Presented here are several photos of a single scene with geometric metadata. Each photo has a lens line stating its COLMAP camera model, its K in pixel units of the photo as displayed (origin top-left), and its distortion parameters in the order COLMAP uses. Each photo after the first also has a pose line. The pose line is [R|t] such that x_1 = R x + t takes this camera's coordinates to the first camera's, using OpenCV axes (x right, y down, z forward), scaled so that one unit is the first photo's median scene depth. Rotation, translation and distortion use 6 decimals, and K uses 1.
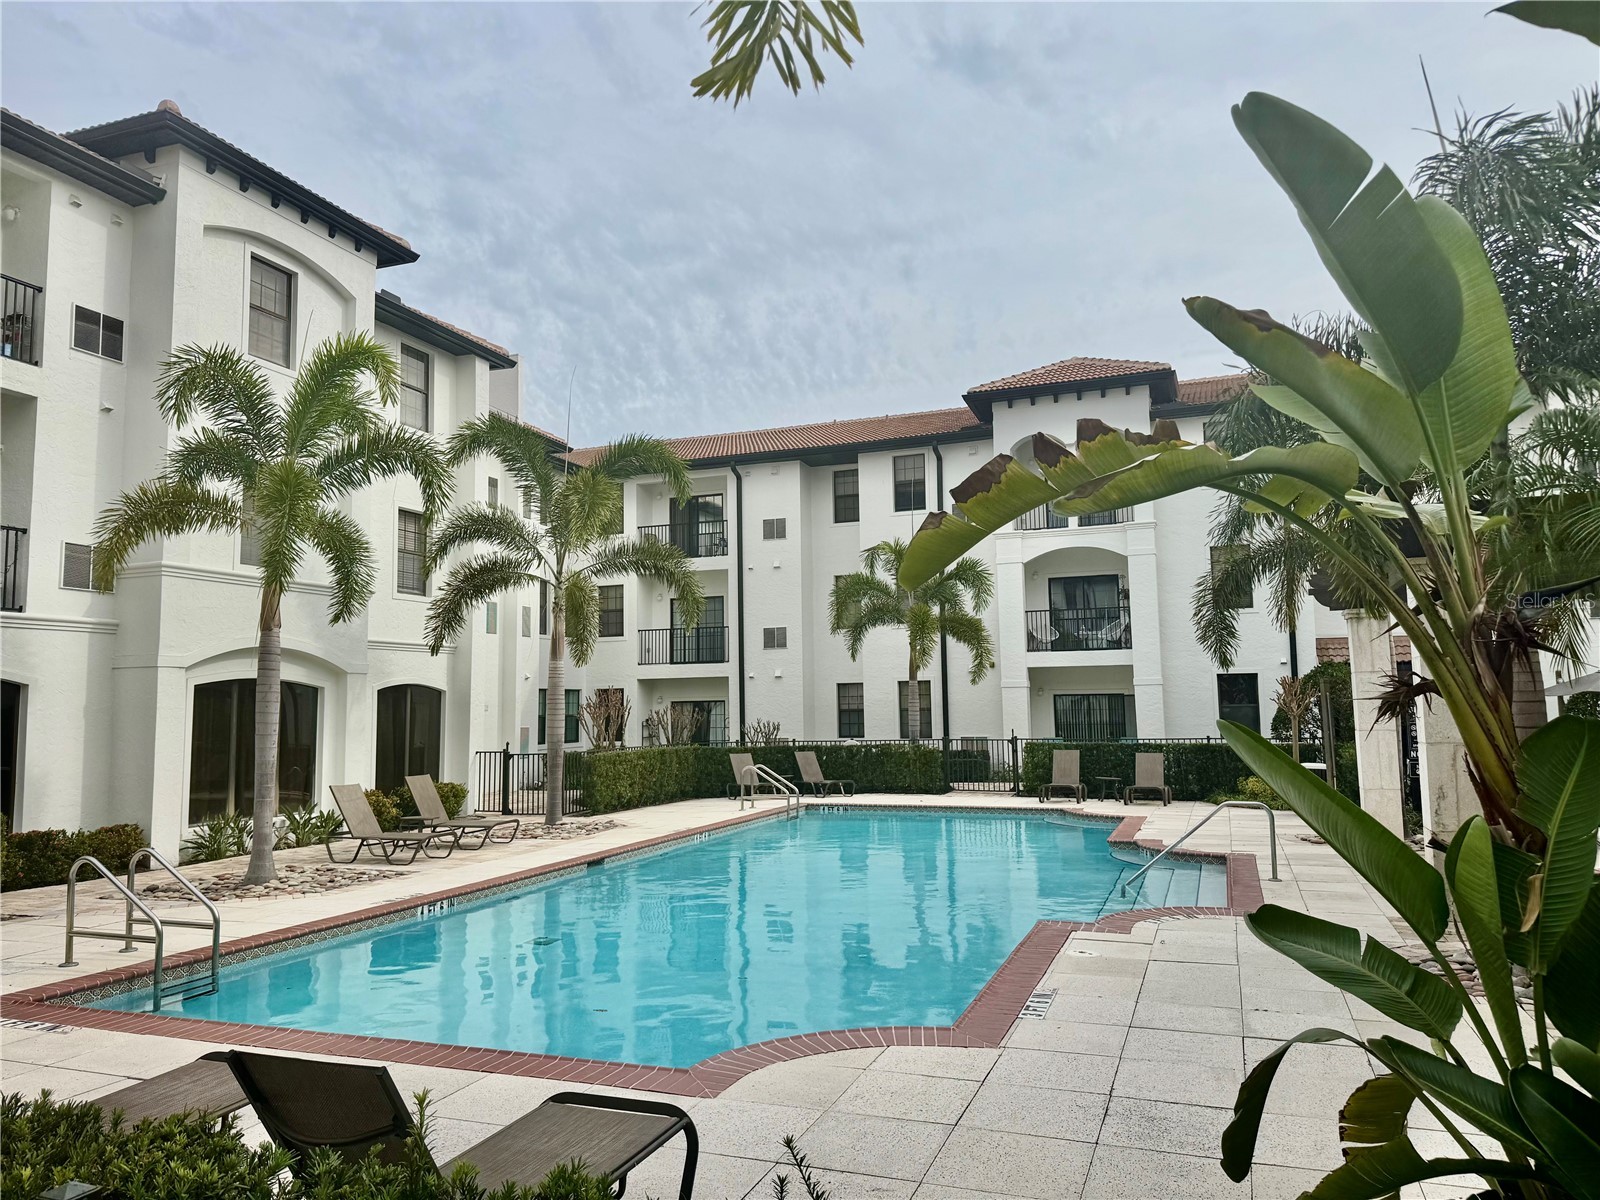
lens RADIAL K [[1108.0, 0, 797.5], [0, 1108.0, 603.8], [0, 0, 1]] dist [0.002263, 0.000031]
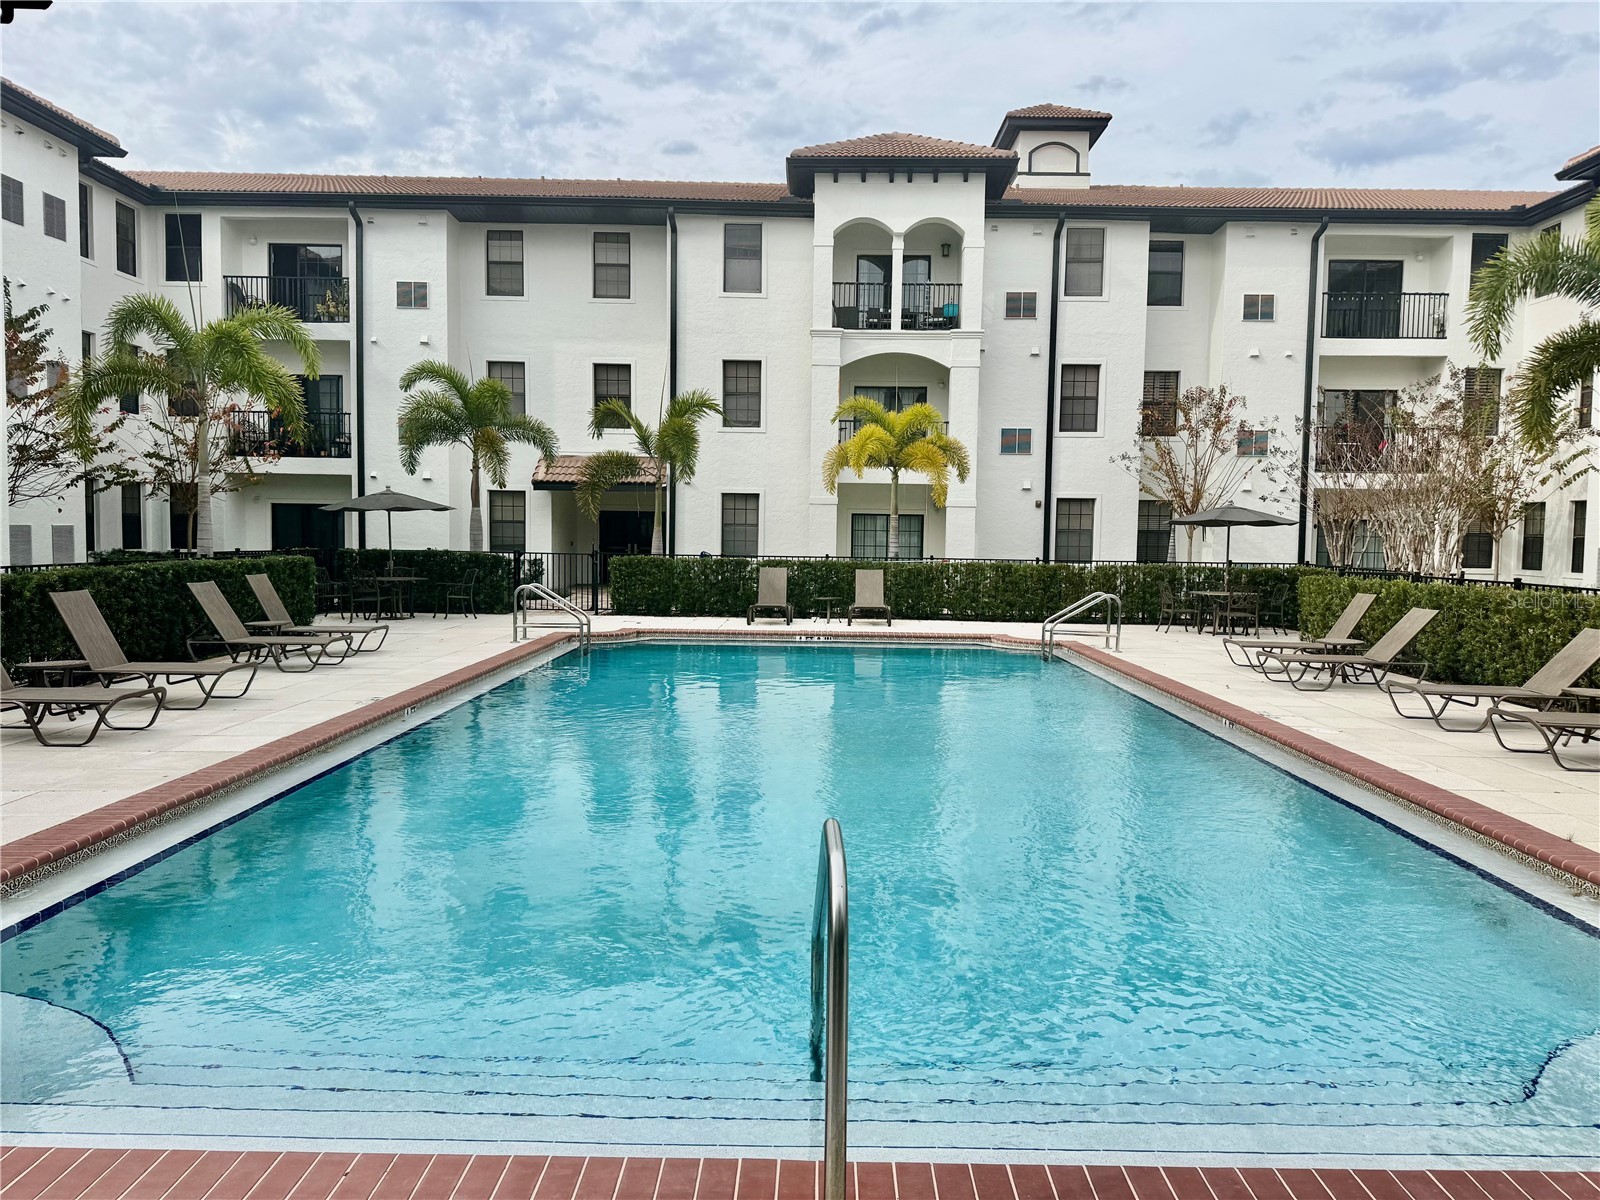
lens RADIAL K [[1220.8, 0, 803.1], [0, 1220.8, 599.8], [0, 0, 1]] dist [0.015855, 0.001587]
pose [[0.934259, 0.003093, 0.356582, -0.170172], [-0.059737, 0.987189, 0.147951, 0.008070], [-0.351556, -0.159526, 0.922475, 0.063650]]
